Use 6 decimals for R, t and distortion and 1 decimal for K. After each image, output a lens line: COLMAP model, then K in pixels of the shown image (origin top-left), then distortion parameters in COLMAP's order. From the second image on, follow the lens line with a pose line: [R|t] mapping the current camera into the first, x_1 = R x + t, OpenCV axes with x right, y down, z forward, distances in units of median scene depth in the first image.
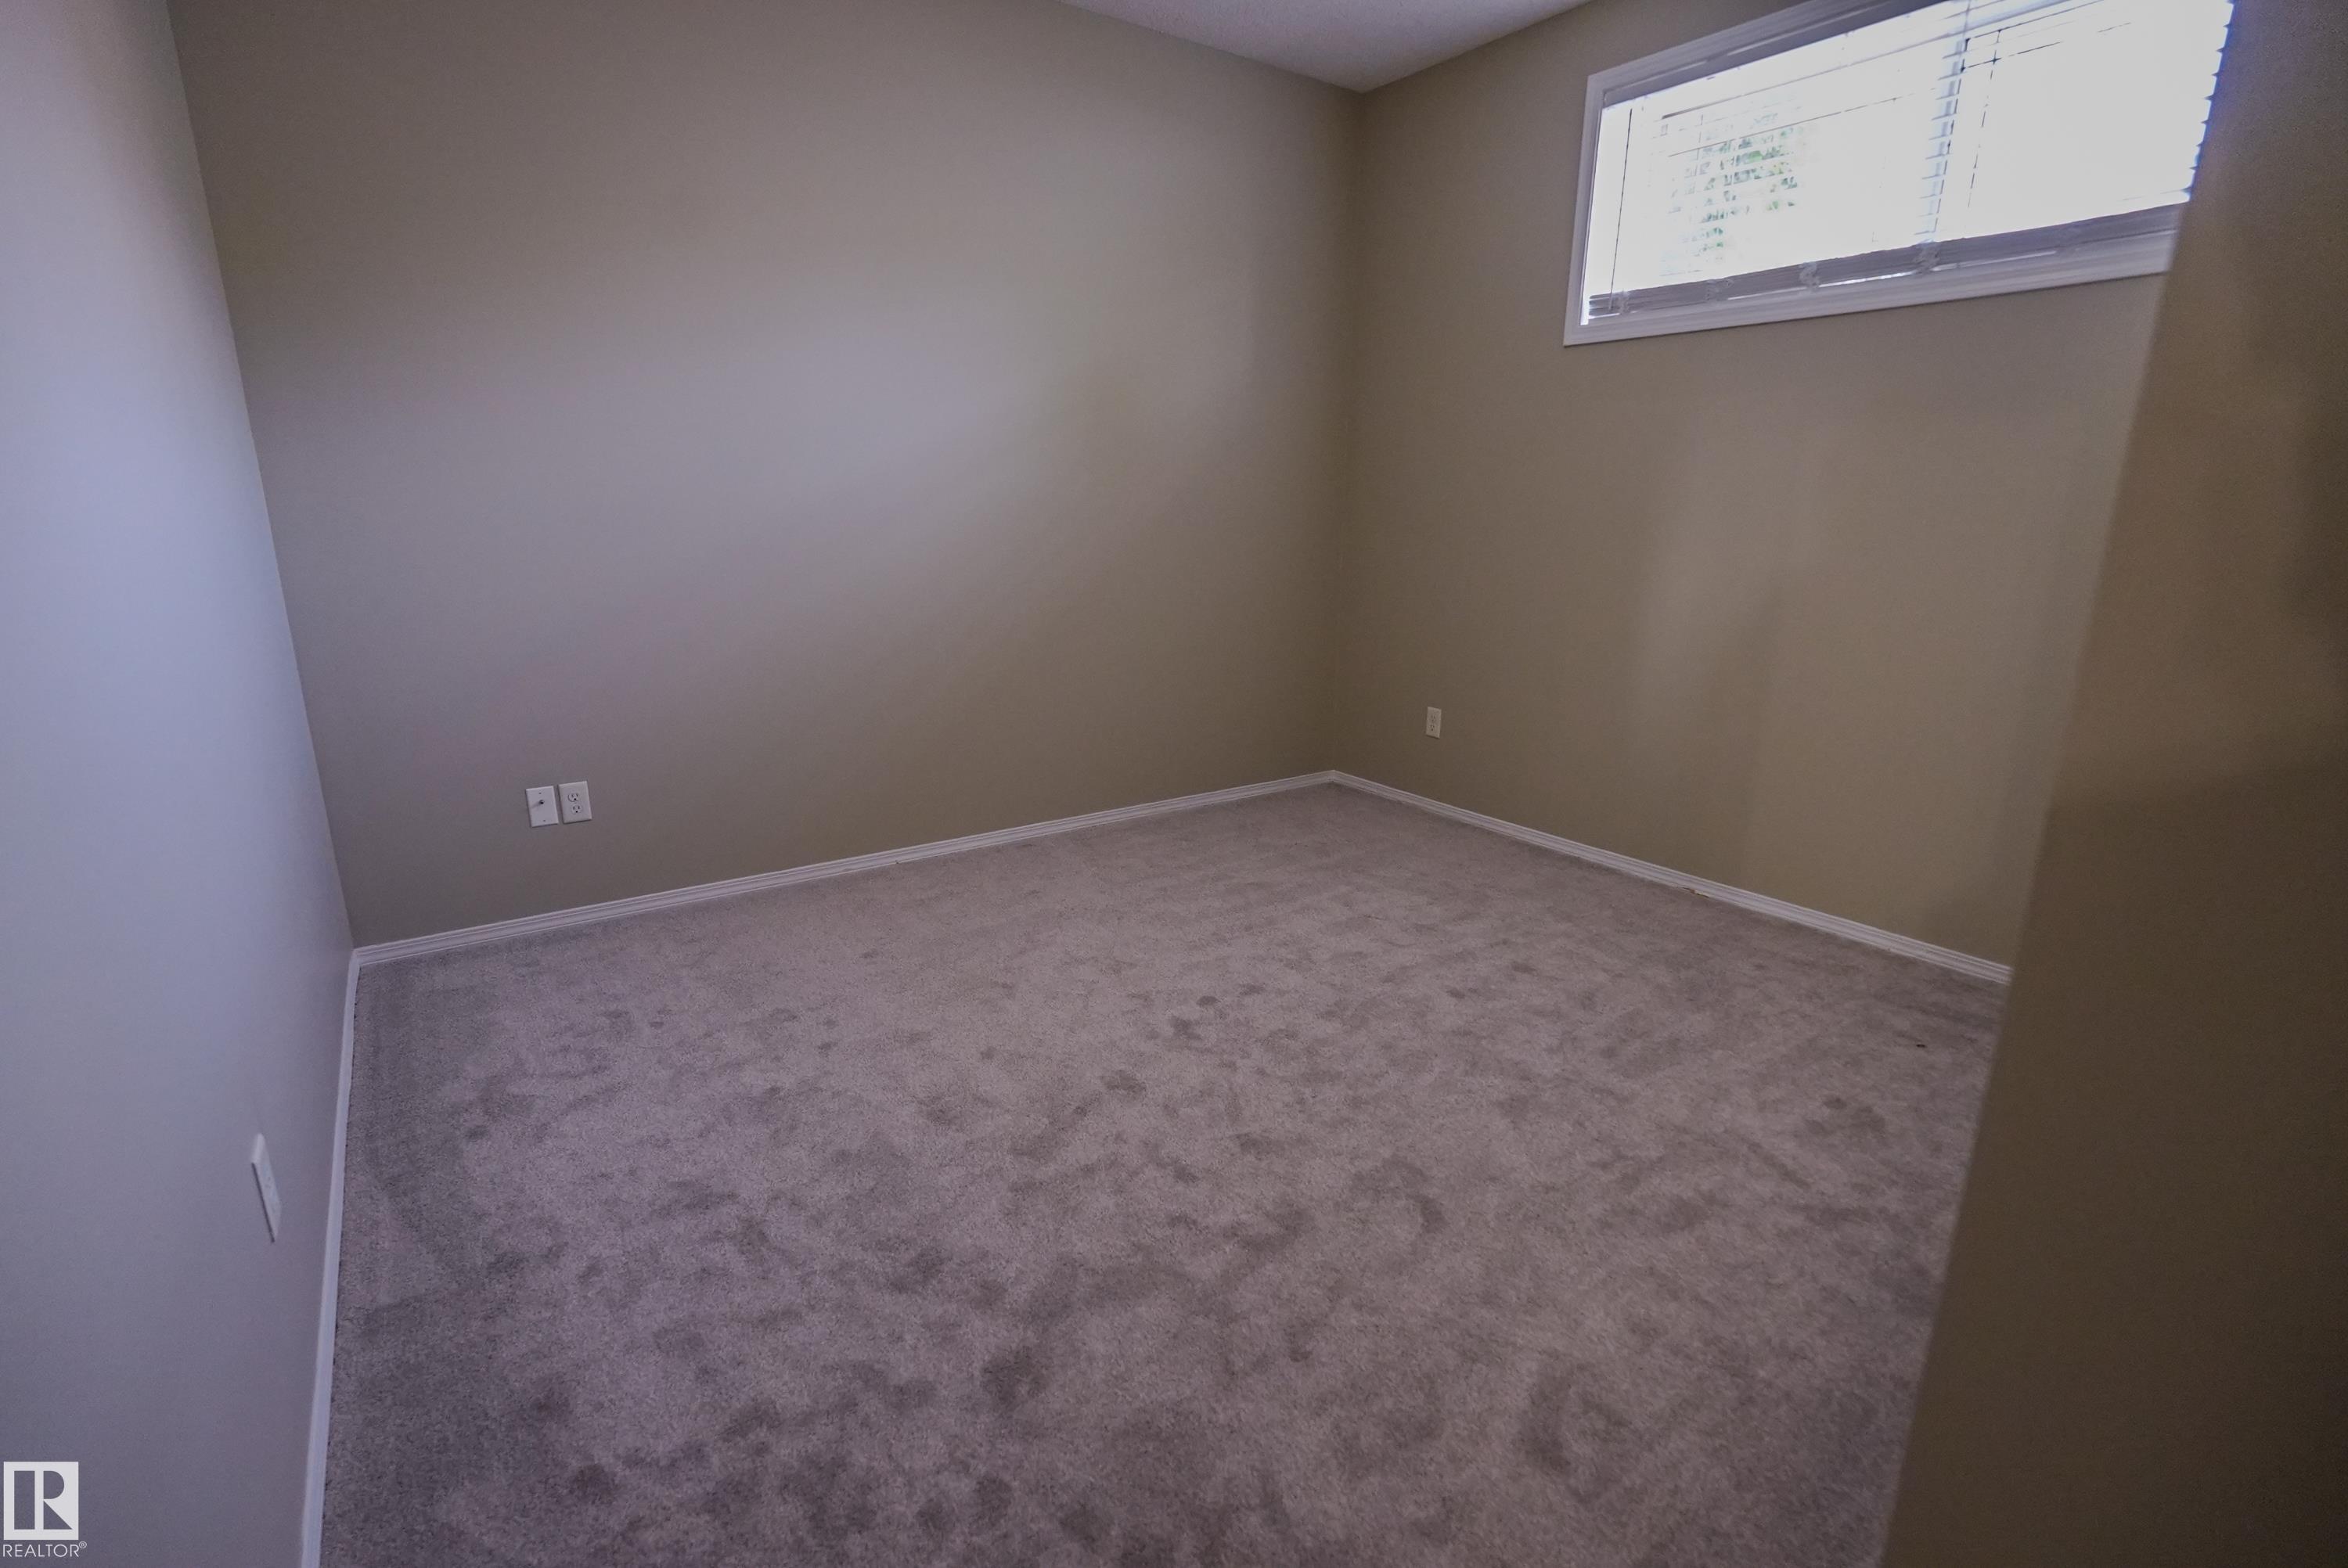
lens RADIAL K [[1081.0, 0, 1174.0], [0, 1081.0, 784.0], [0, 0, 1]] dist [-0.000233, -0.000241]
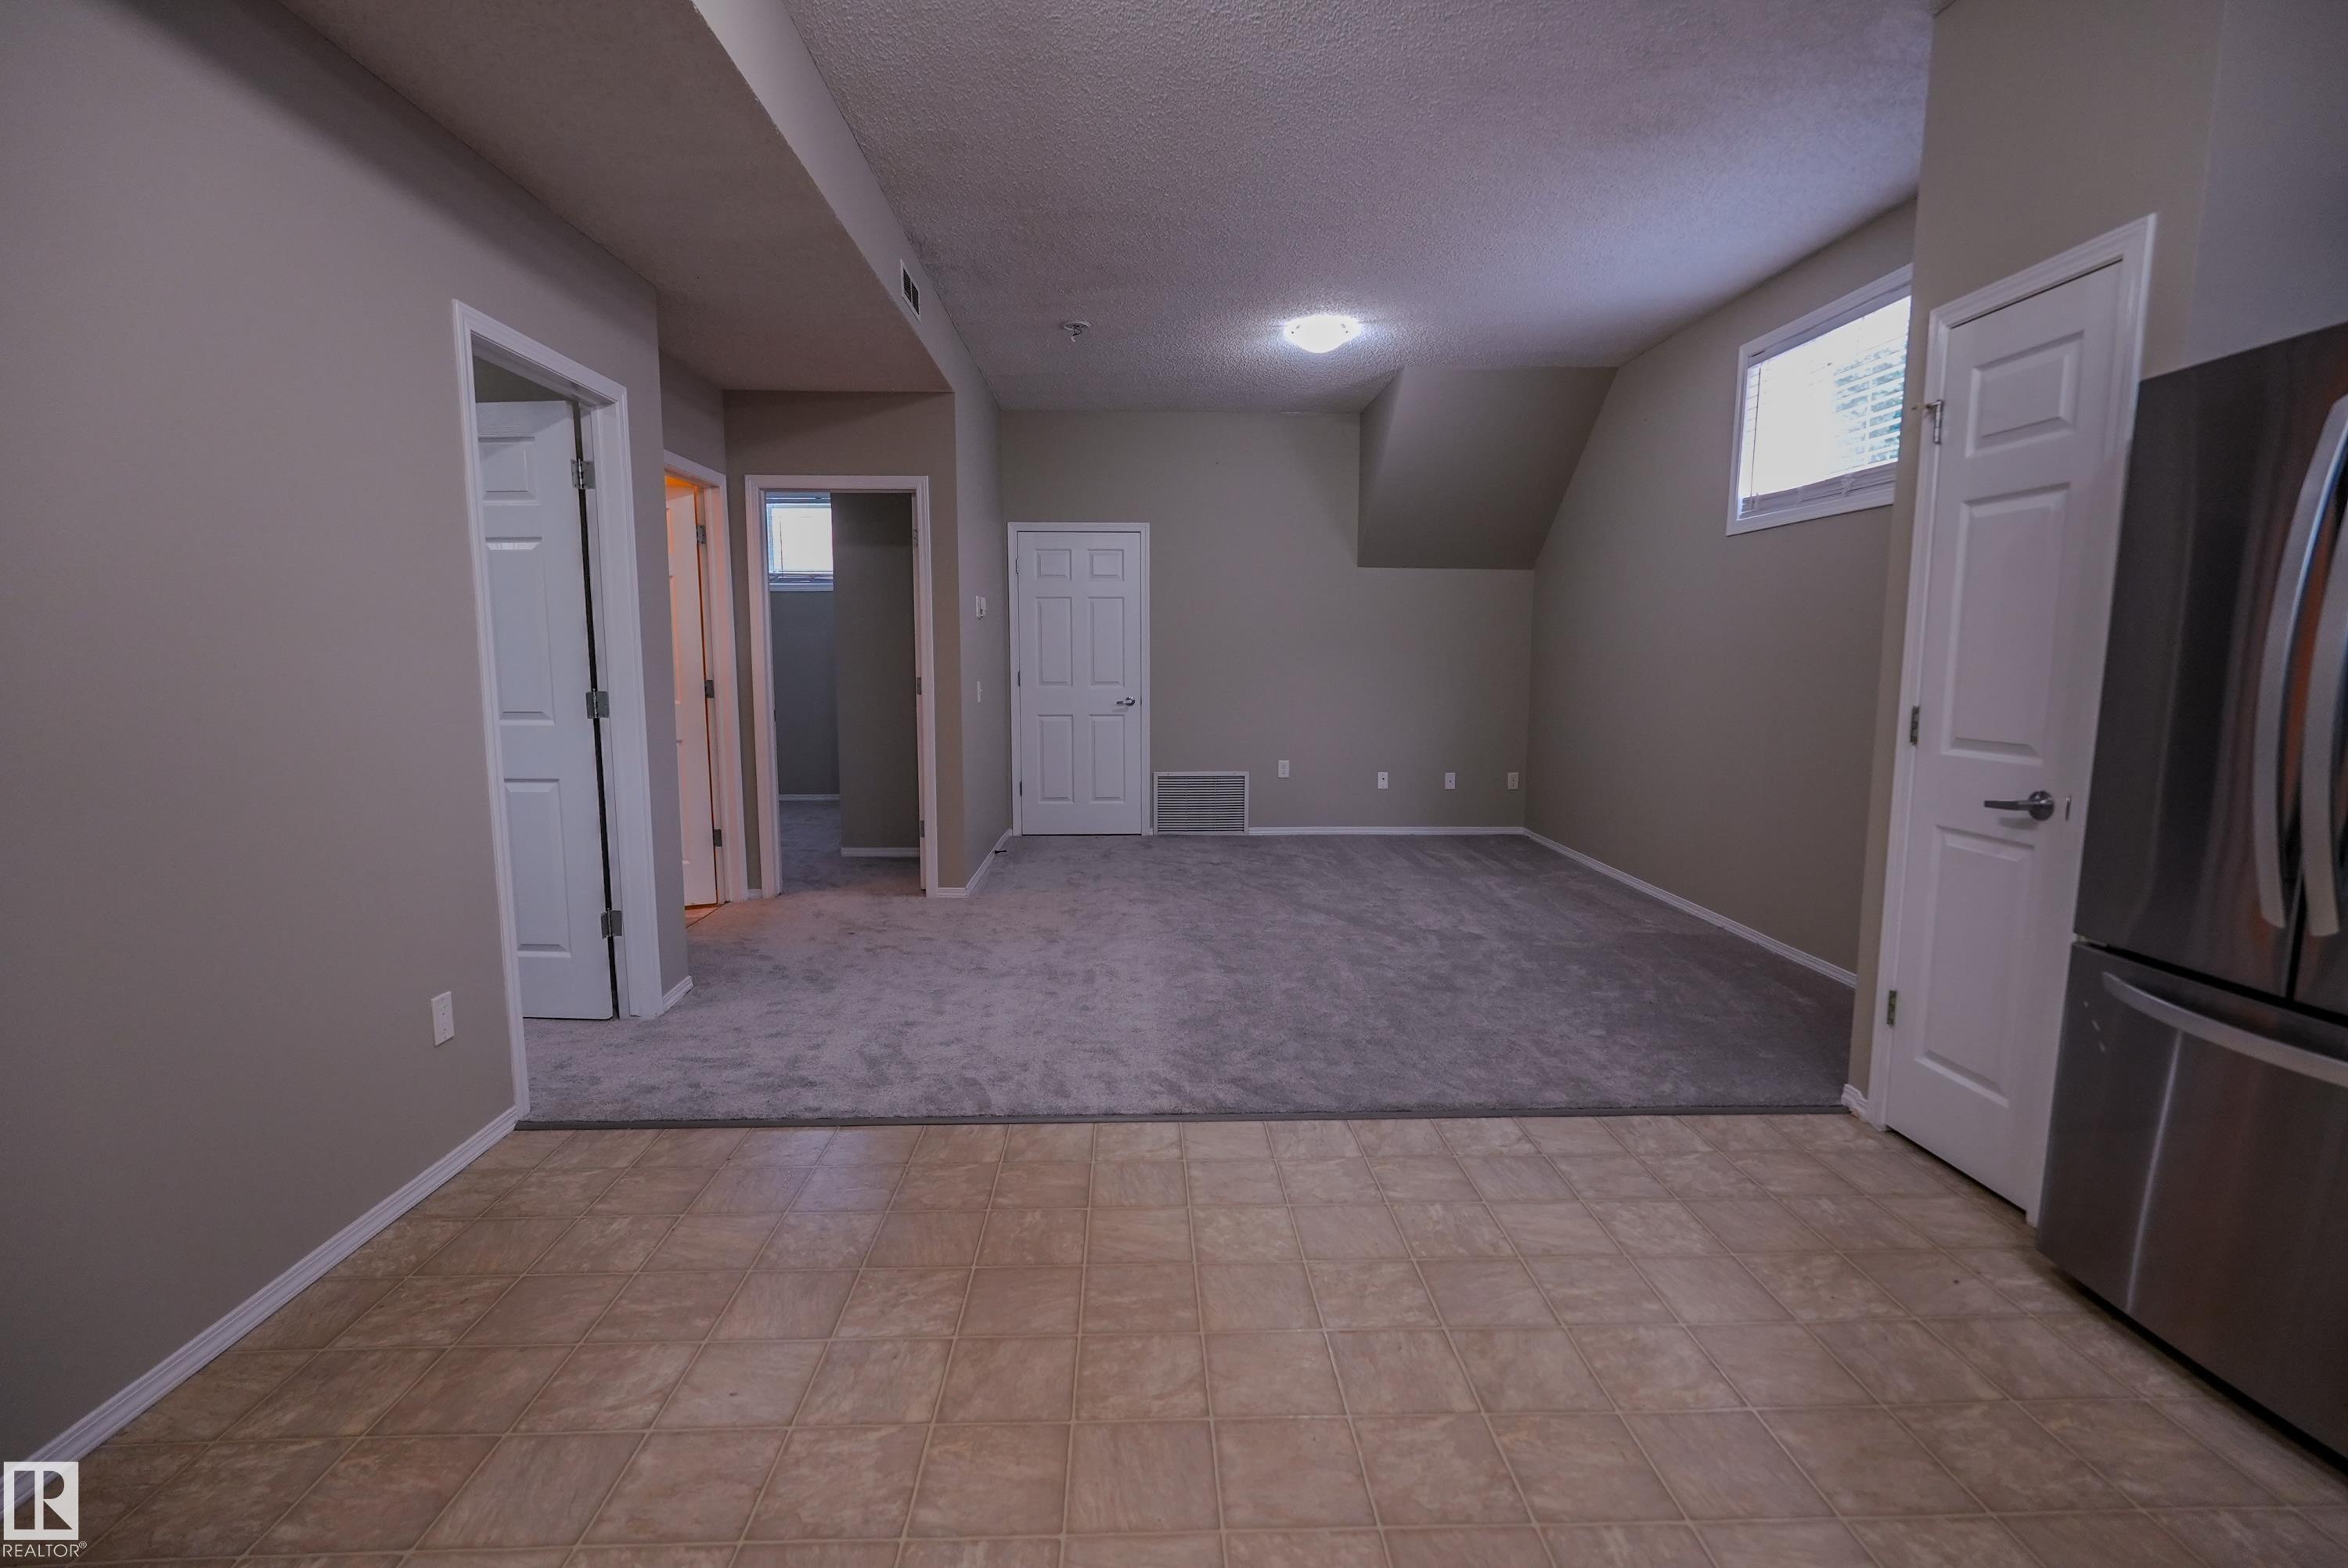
lens RADIAL K [[1067.9, 0, 1174.0], [0, 1067.9, 784.0], [0, 0, 1]] dist [-0.019016, 0.010385]
pose [[0.831115, 0.062937, -0.552528, 0.574406], [-0.140119, 0.985219, -0.098543, 0.122286], [0.538159, 0.159320, 0.827649, -0.409797]]
